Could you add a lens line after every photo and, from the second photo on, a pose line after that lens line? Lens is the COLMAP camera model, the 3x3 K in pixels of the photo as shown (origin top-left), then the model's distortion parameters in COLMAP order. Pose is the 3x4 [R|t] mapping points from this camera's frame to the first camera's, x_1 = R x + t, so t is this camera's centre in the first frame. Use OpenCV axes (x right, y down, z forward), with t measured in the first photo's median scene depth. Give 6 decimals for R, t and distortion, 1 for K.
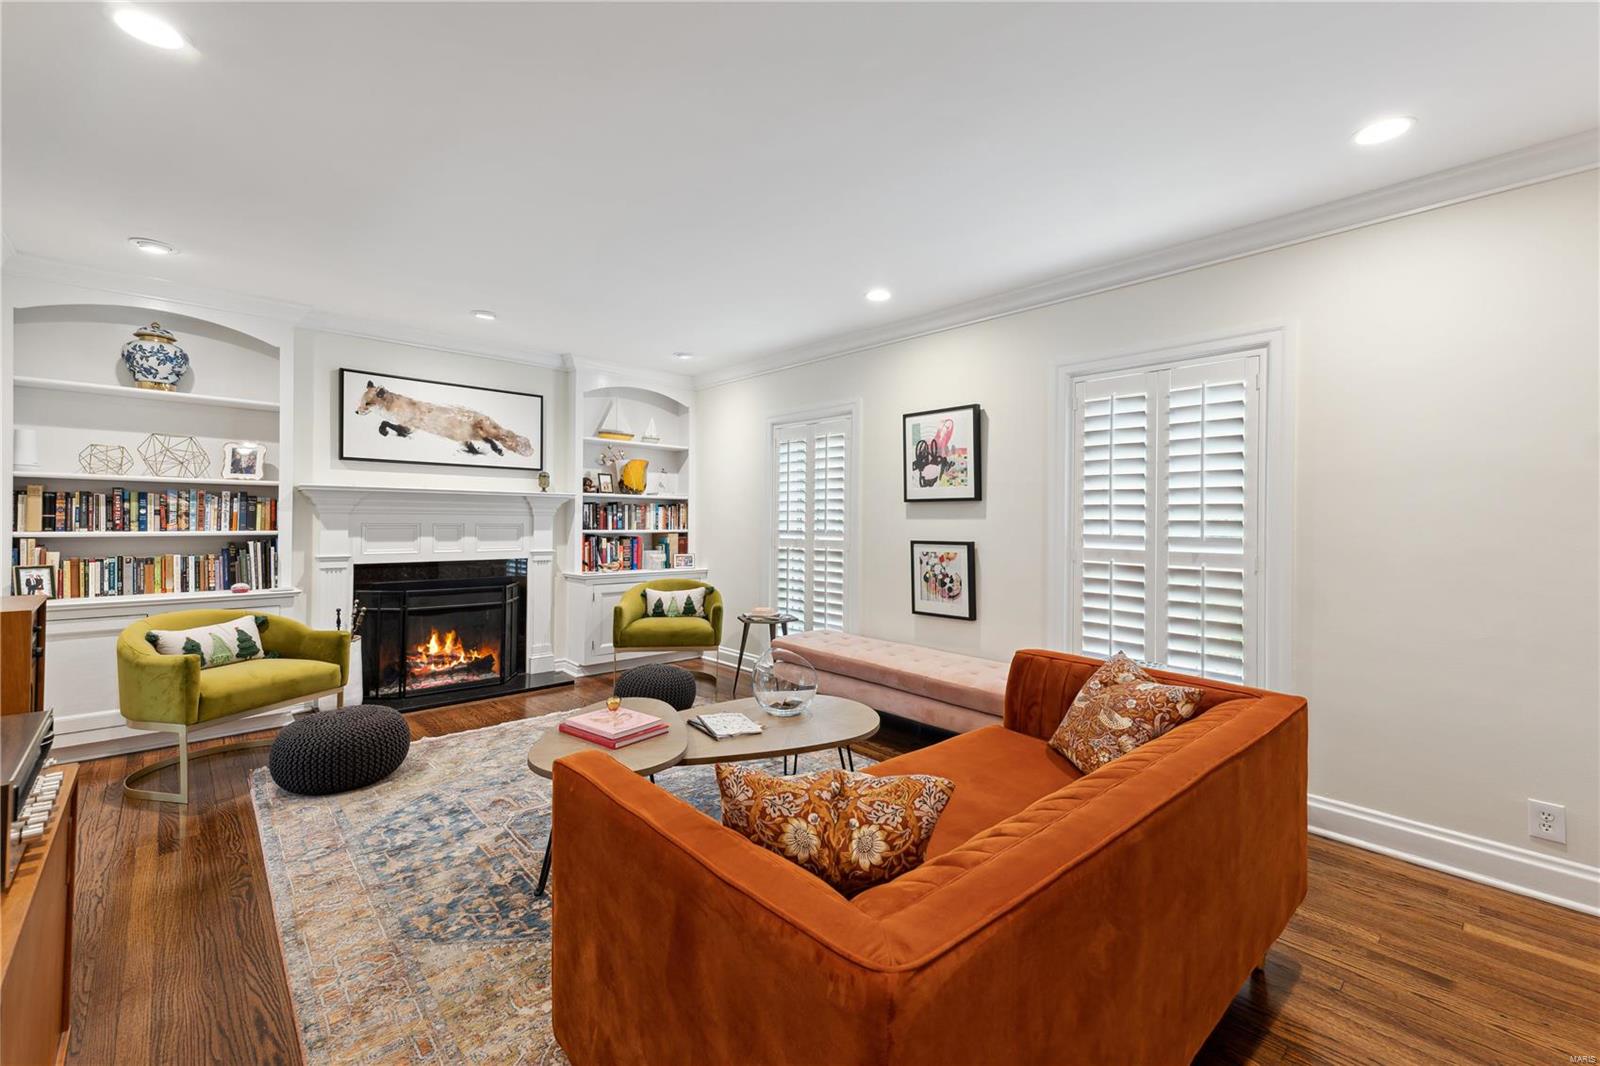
lens RADIAL K [[681.0, 0, 793.3], [0, 681.0, 515.7], [0, 0, 1]] dist [0.003072, 0.000080]
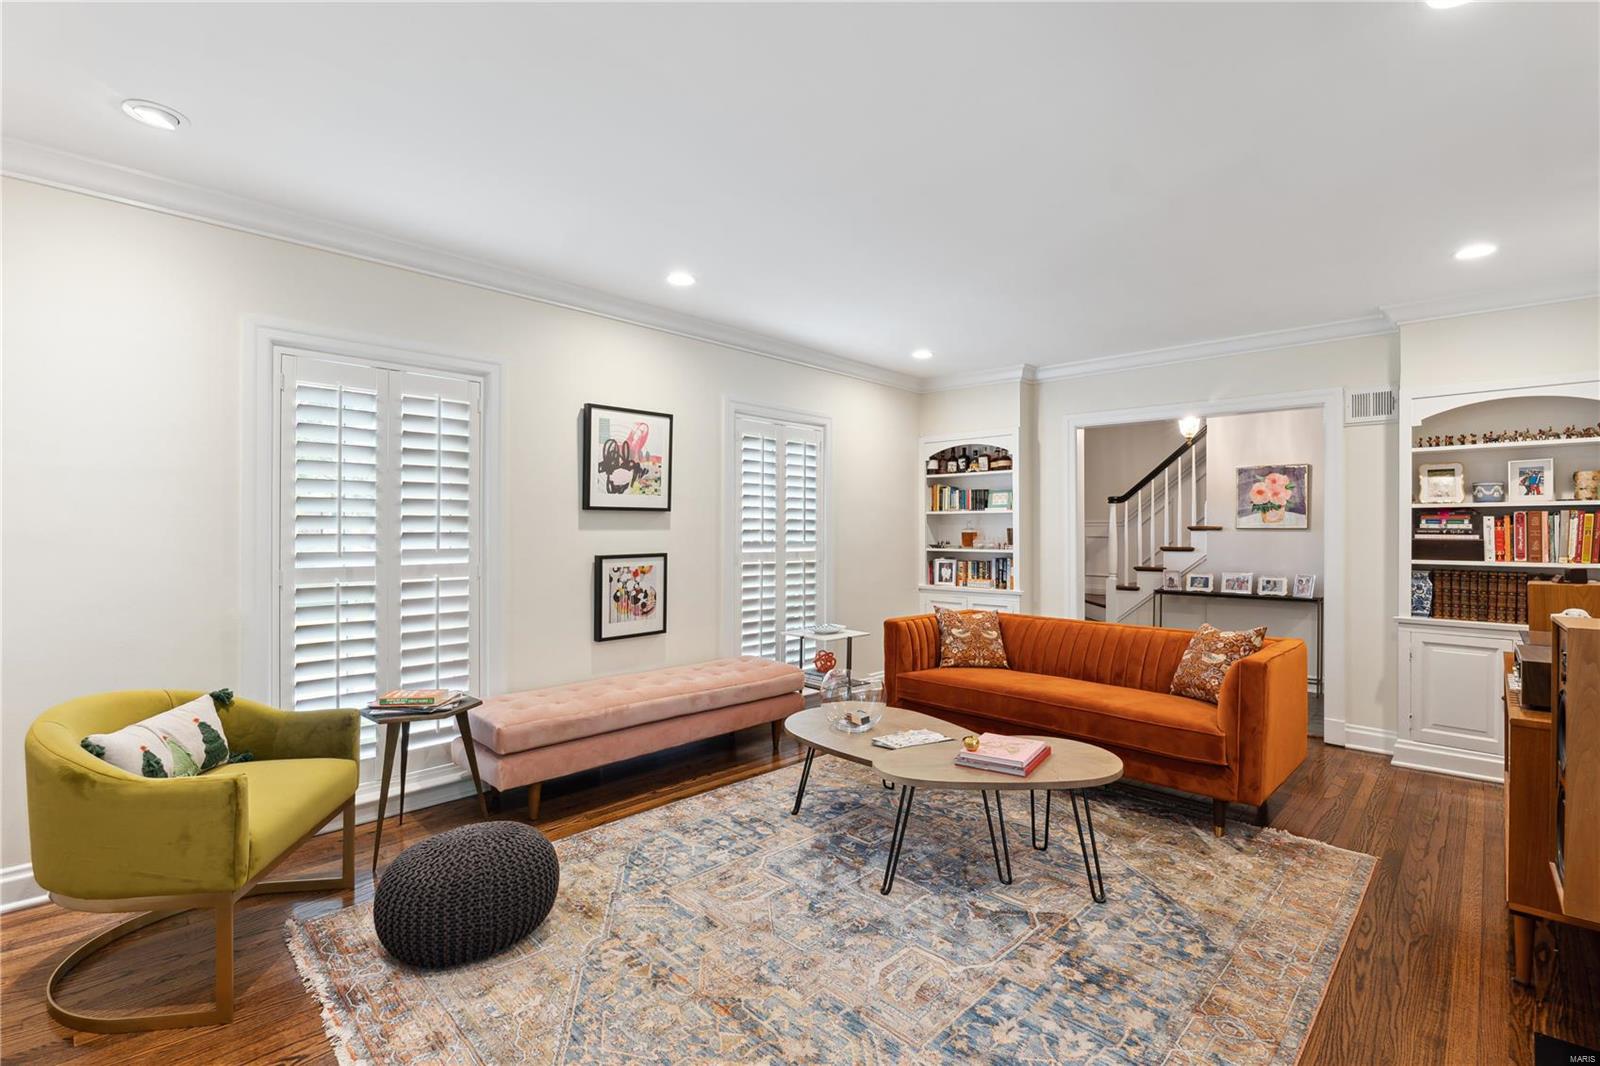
lens RADIAL K [[721.7, 0, 794.0], [0, 721.7, 536.8], [0, 0, 1]] dist [-0.023718, -0.000061]
pose [[-0.078341, -0.010298, 0.996873, -0.762062], [0.000468, 0.999946, 0.010366, 0.004124], [-0.996927, 0.001279, -0.078332, 0.859665]]
